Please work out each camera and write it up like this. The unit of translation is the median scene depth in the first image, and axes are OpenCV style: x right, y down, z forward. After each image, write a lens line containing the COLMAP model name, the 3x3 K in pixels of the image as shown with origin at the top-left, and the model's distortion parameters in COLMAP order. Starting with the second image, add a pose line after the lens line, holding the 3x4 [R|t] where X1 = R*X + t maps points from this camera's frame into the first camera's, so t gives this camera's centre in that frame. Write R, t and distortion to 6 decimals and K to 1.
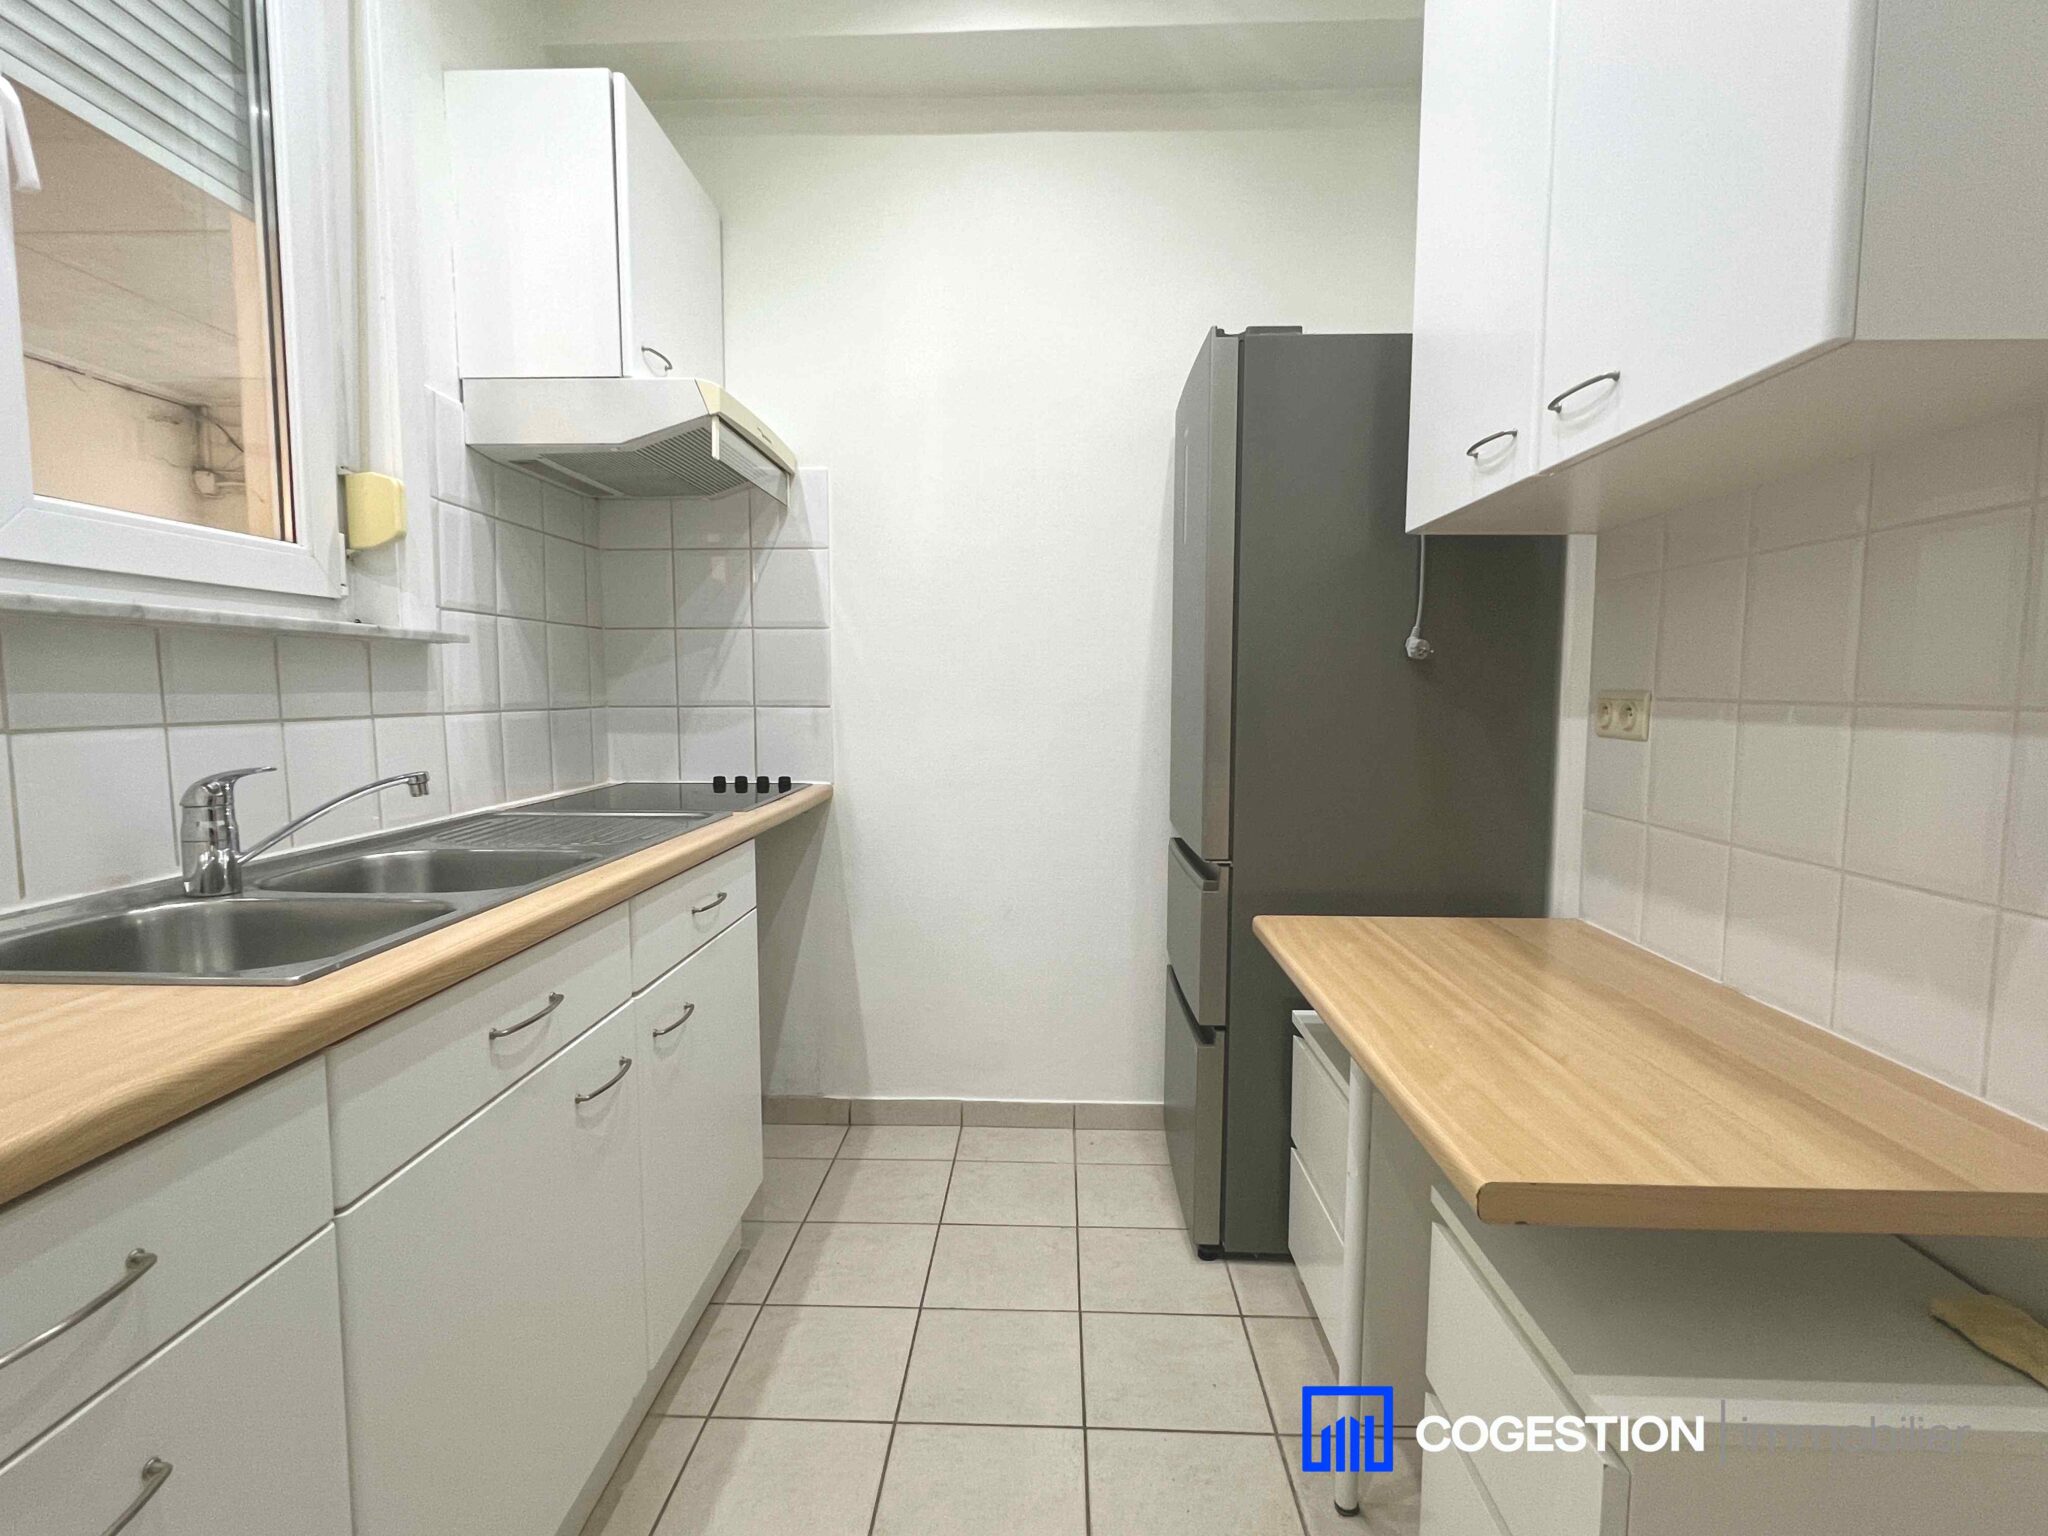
lens RADIAL K [[1005.8, 0, 1022.8], [0, 1005.8, 775.4], [0, 0, 1]] dist [-0.001180, -0.000359]
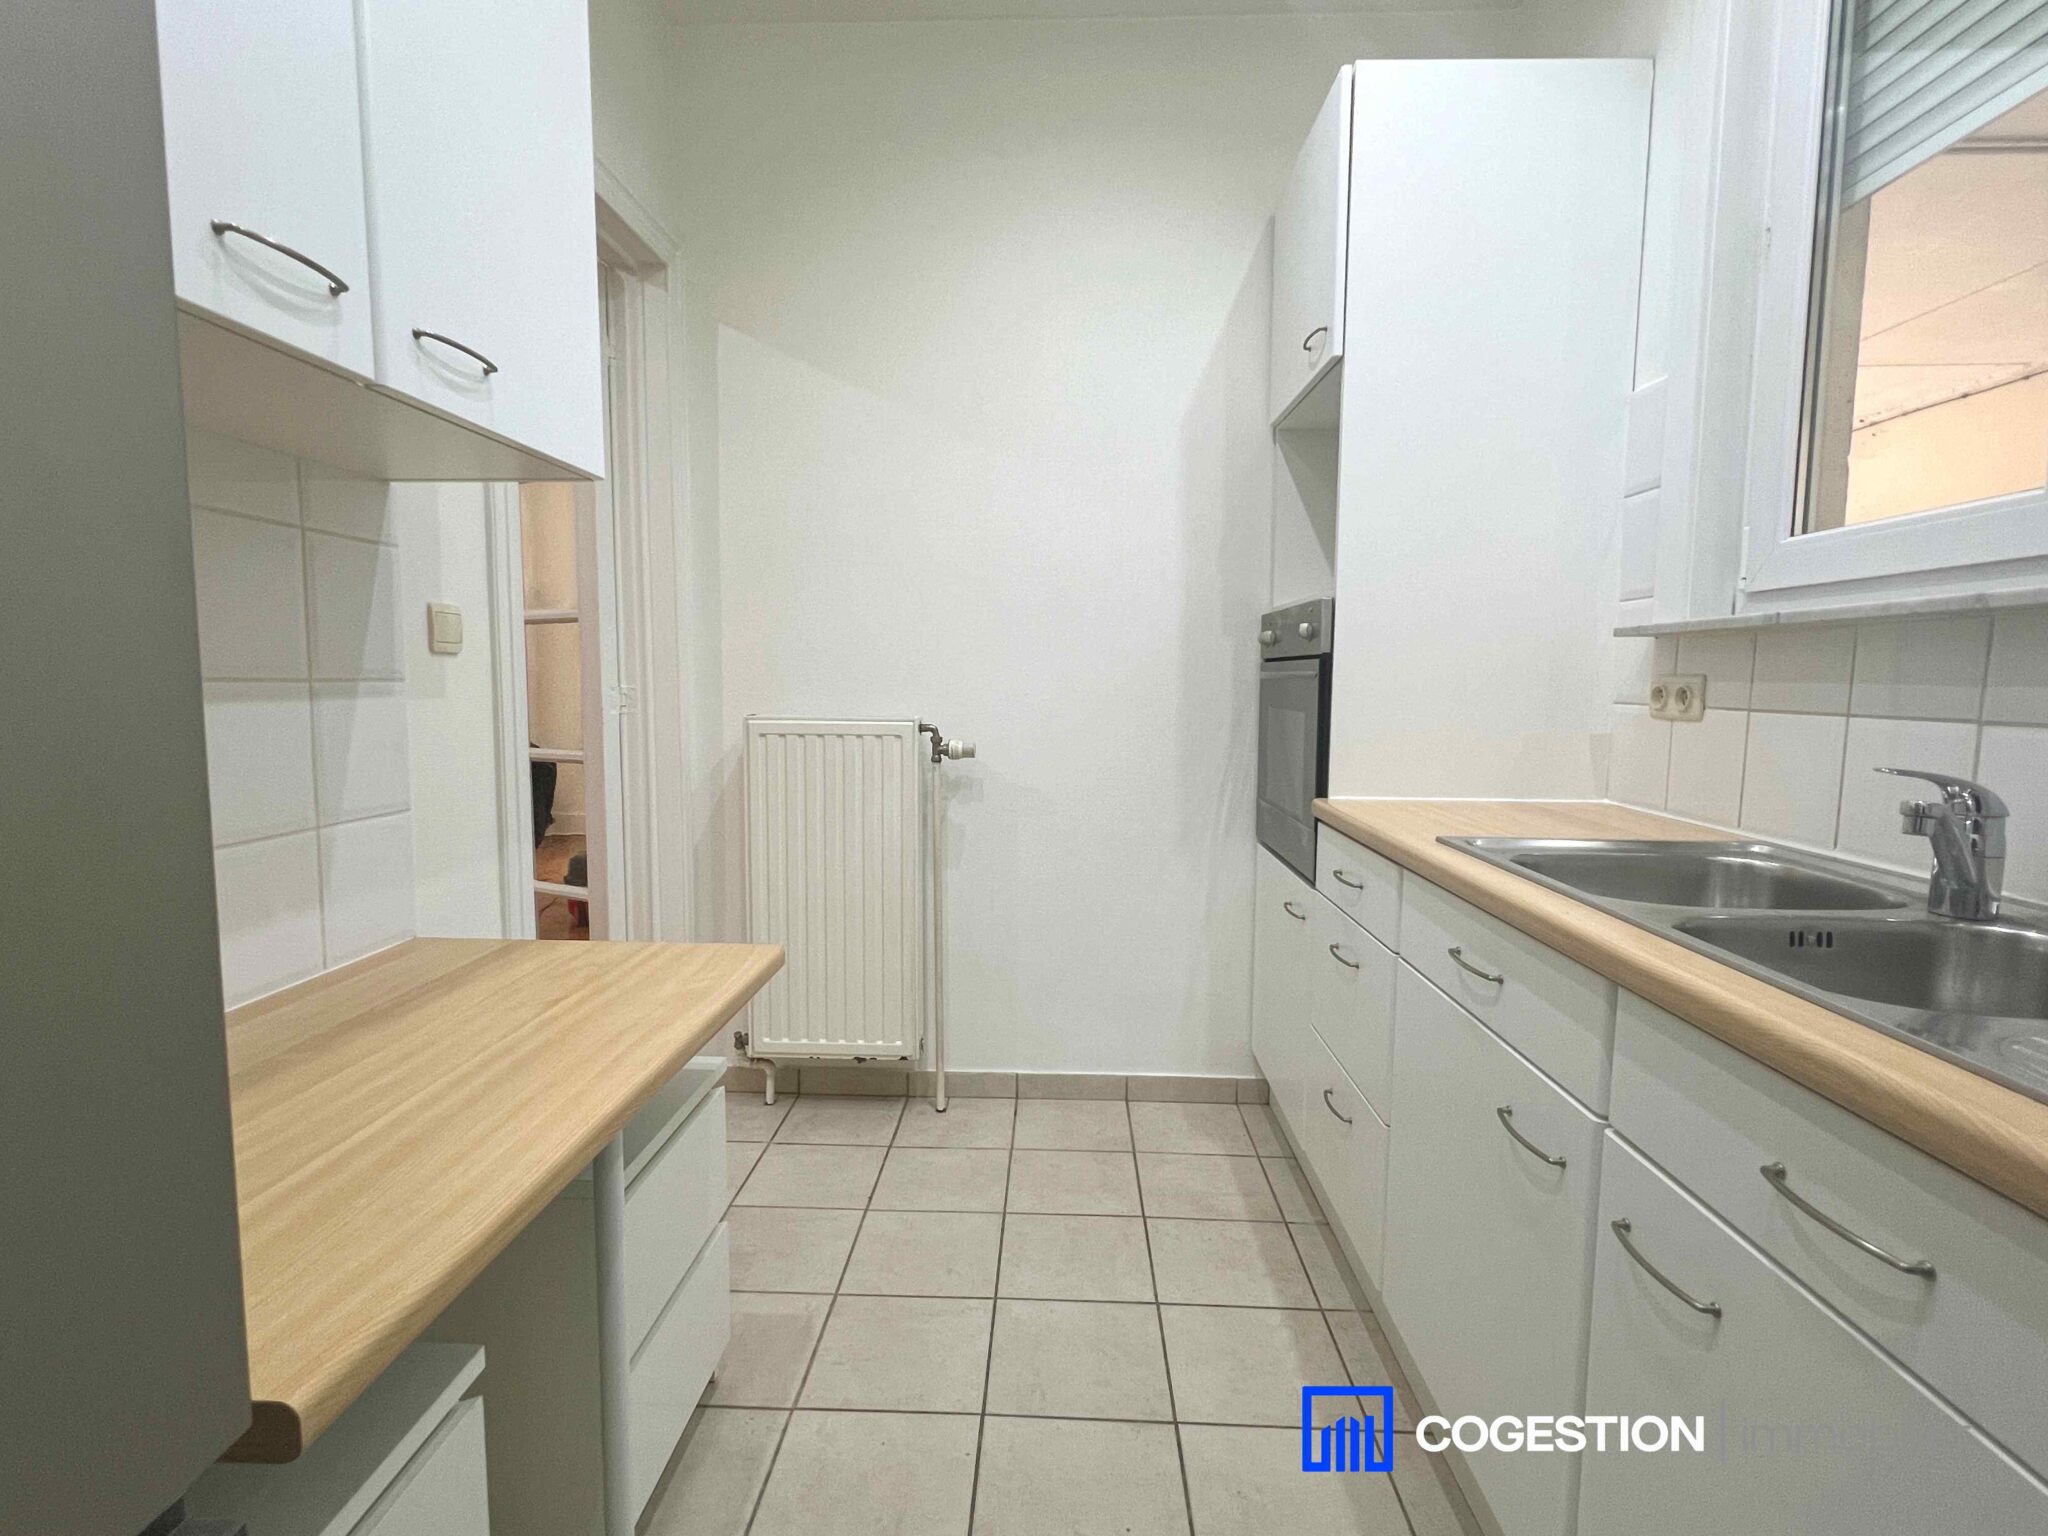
lens RADIAL K [[1005.8, 0, 1023.1], [0, 1005.8, 770.8], [0, 0, 1]] dist [-0.001180, -0.000359]
pose [[-0.999951, -0.009438, -0.002934, 0.020875], [-0.009802, 0.985019, 0.172167, -0.164966], [0.001265, 0.172187, -0.985063, 2.028017]]
